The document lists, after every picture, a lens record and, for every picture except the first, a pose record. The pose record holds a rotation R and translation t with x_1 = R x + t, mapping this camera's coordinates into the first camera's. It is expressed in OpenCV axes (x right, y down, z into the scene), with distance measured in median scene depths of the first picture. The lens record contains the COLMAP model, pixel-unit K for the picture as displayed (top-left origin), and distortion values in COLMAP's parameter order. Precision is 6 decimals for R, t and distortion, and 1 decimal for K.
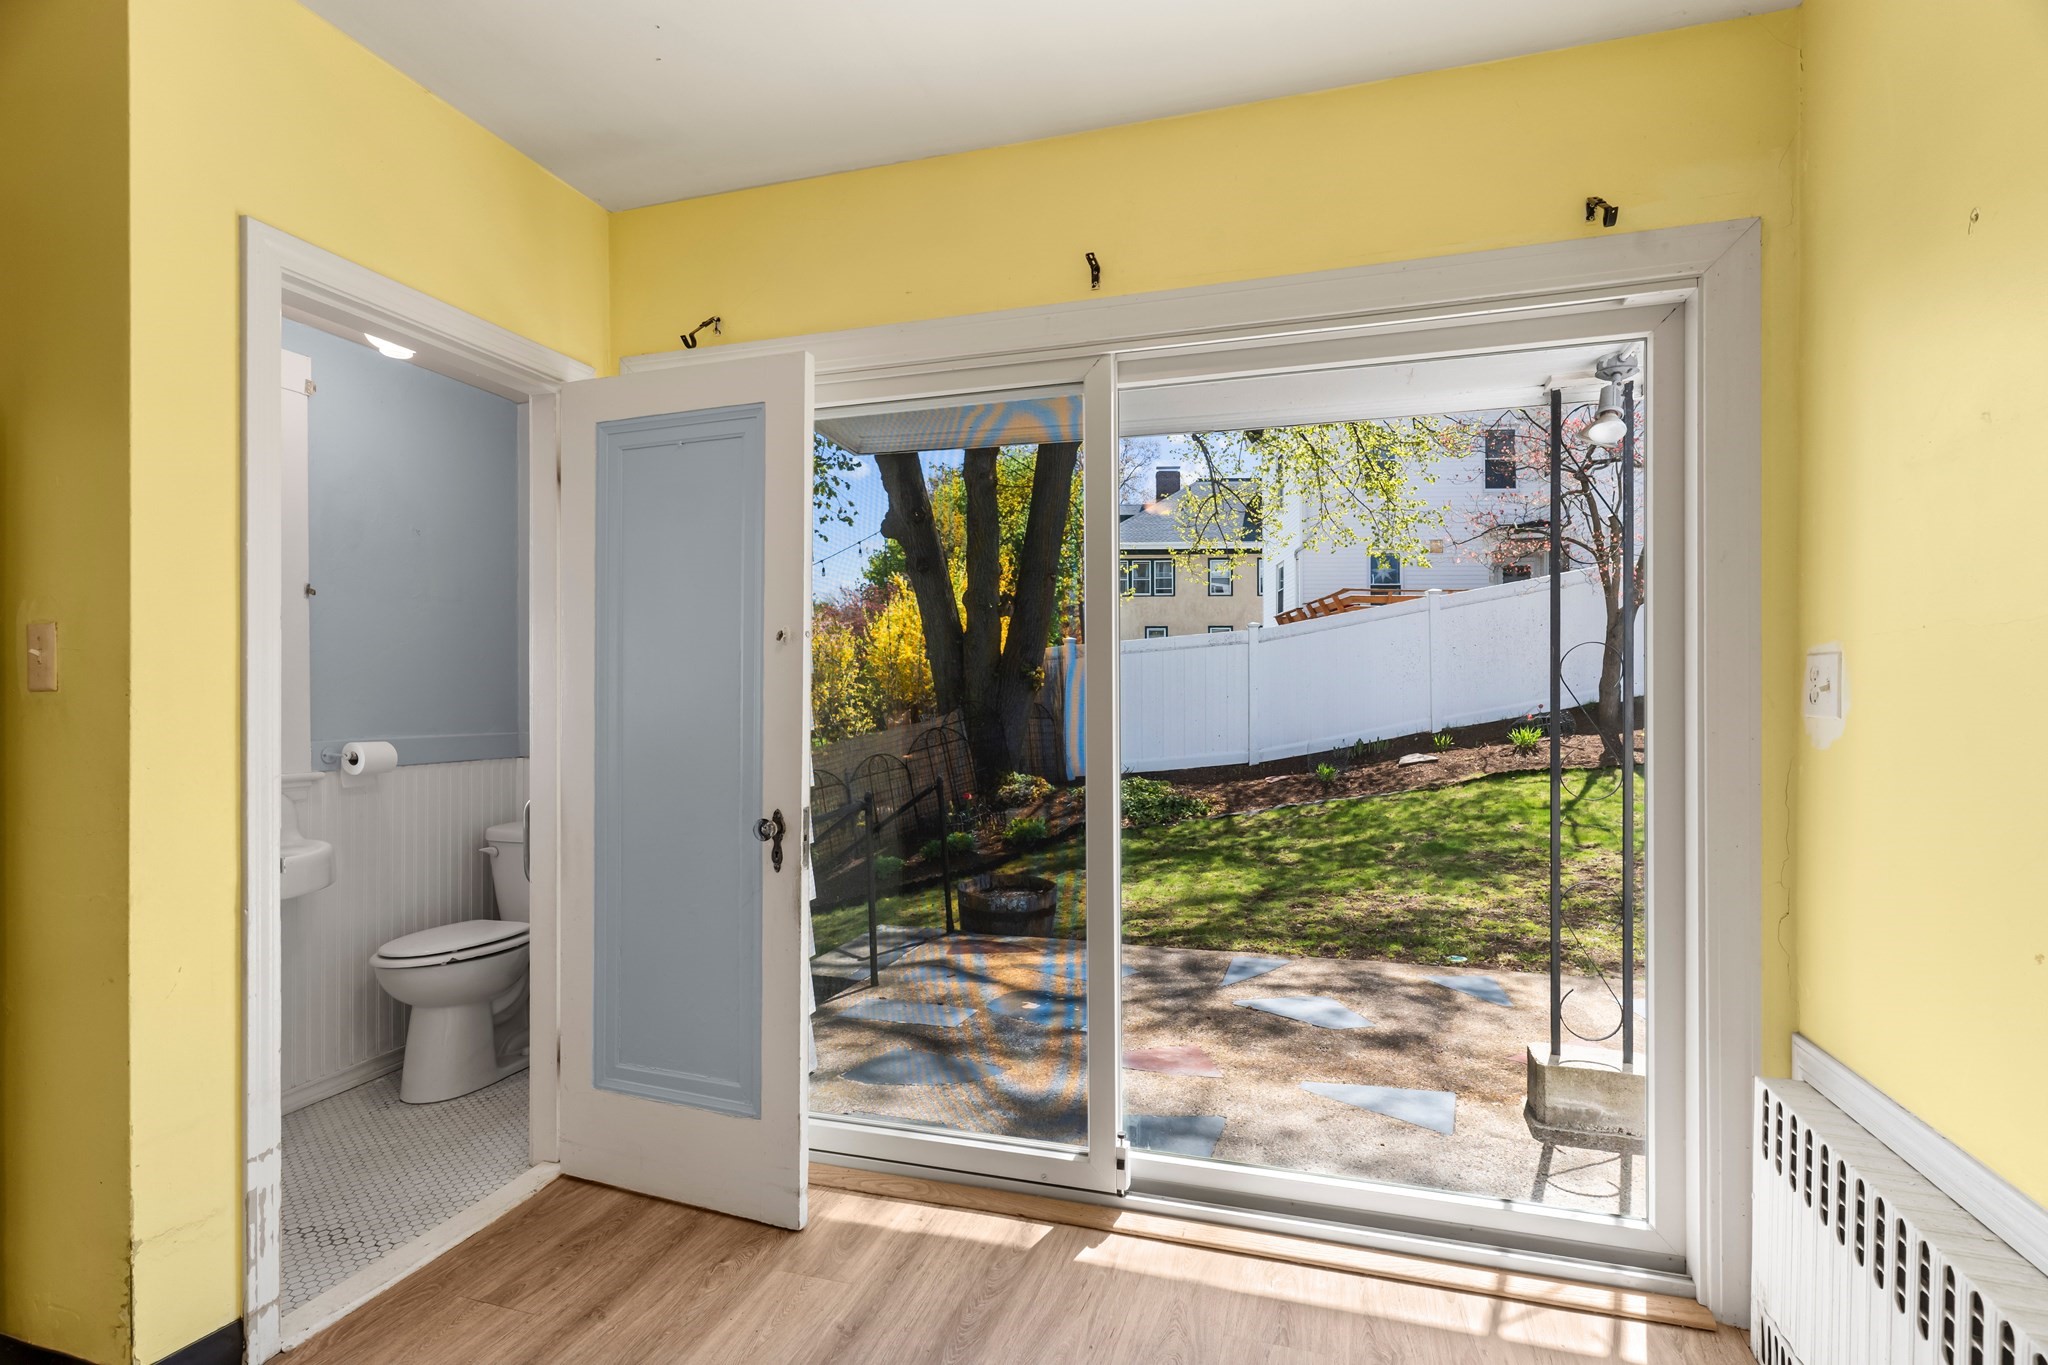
lens RADIAL K [[973.8, 0, 1036.9], [0, 973.8, 679.0], [0, 0, 1]] dist [0.001786, -0.000017]
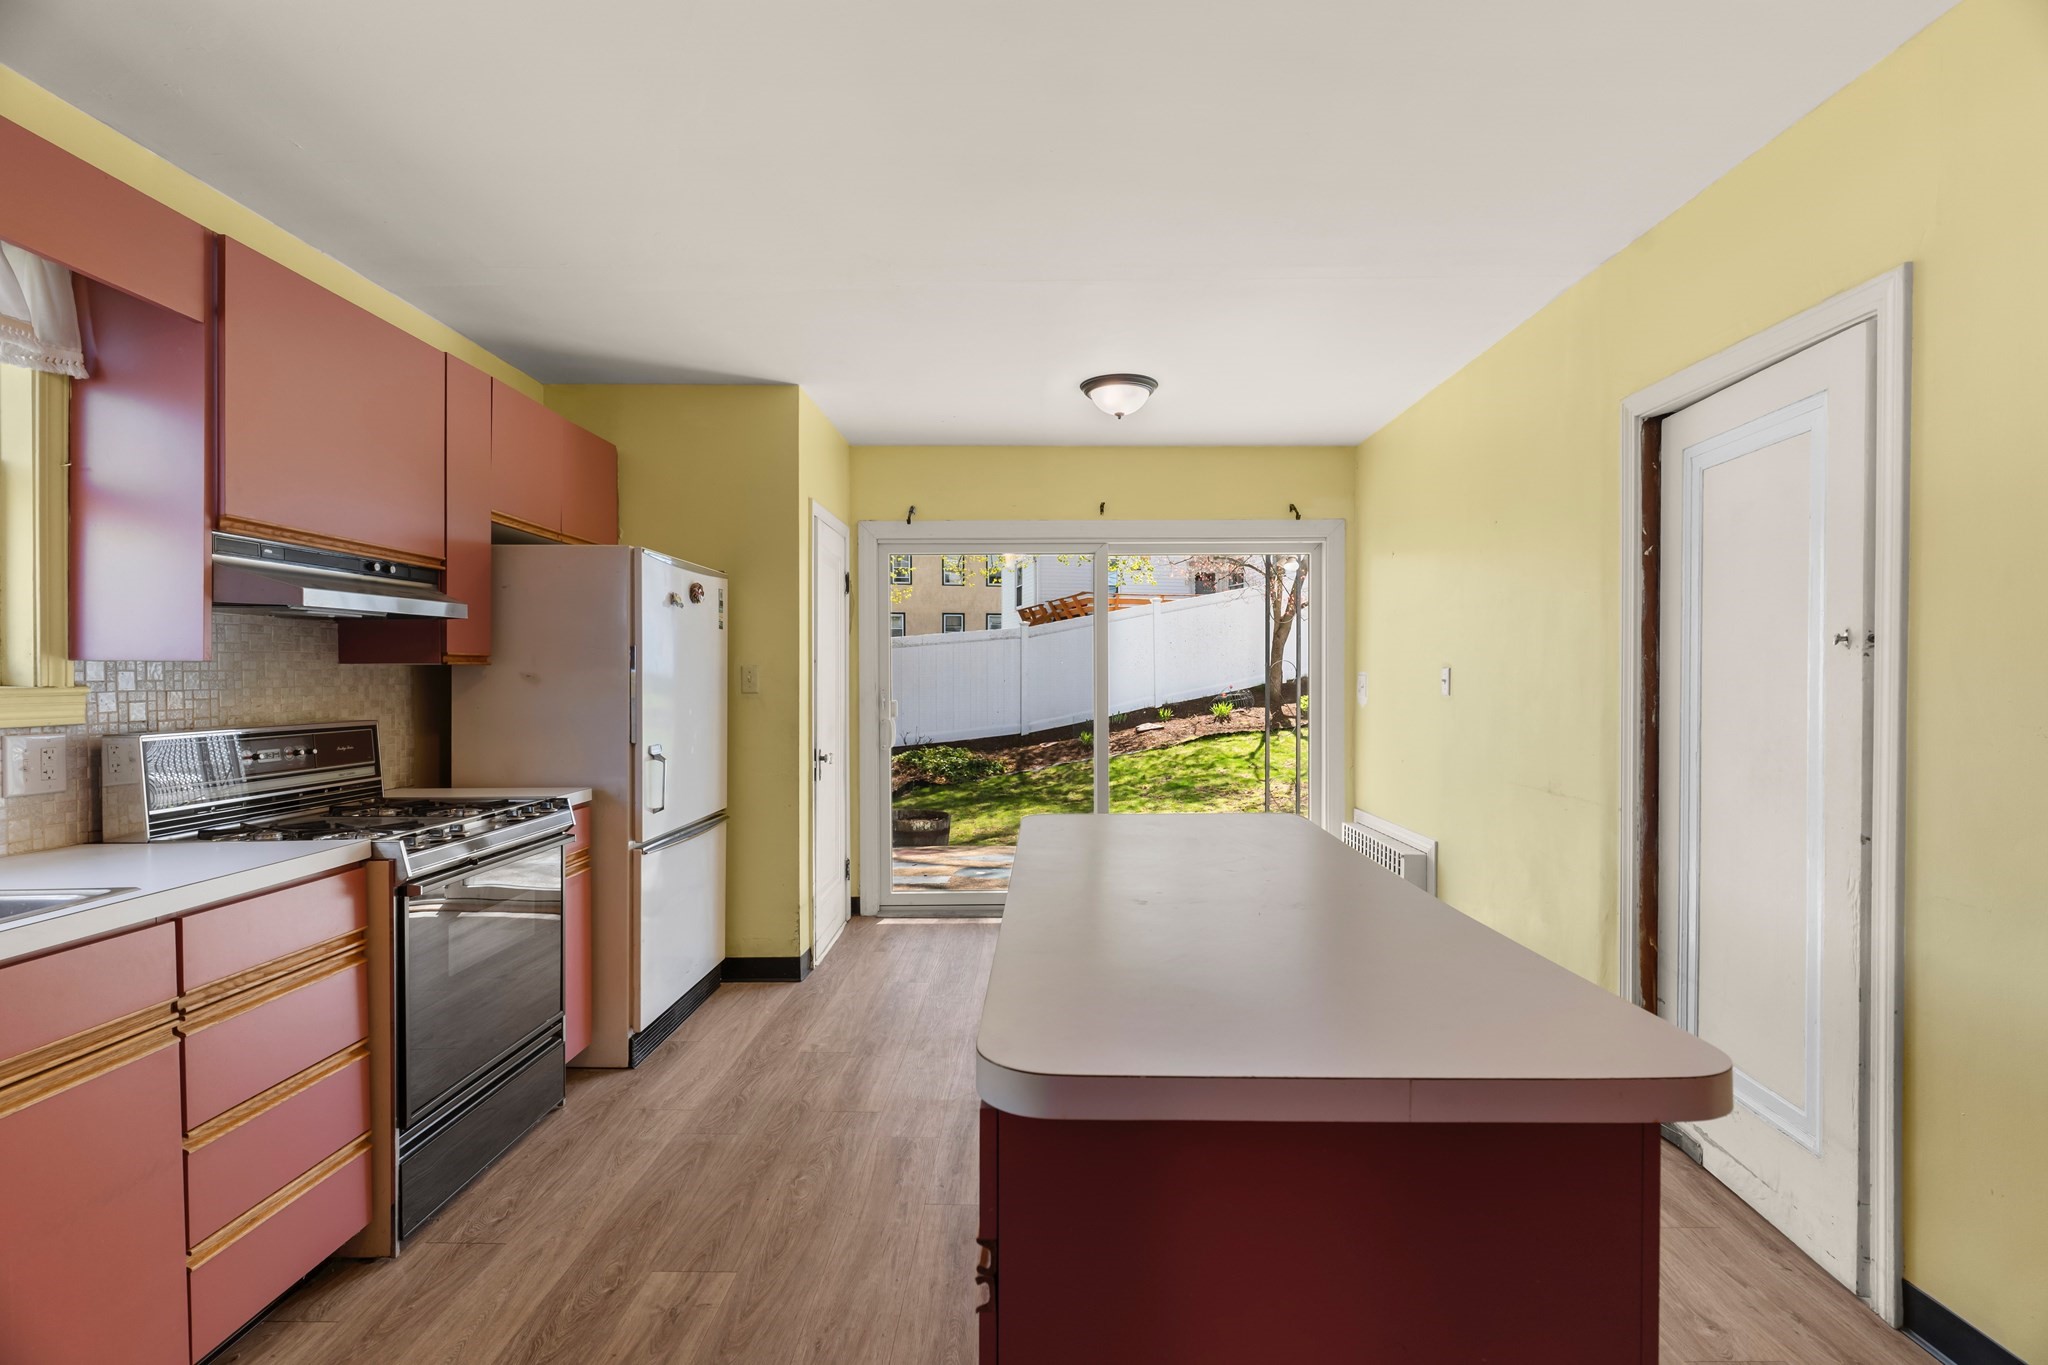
lens RADIAL K [[973.8, 0, 1027.7], [0, 973.8, 687.7], [0, 0, 1]] dist [0.001786, -0.000017]
pose [[0.957524, -0.006228, 0.288287, -0.180858], [-0.002491, 0.999551, 0.029865, -0.013959], [-0.288343, -0.029315, 0.957078, -0.274348]]
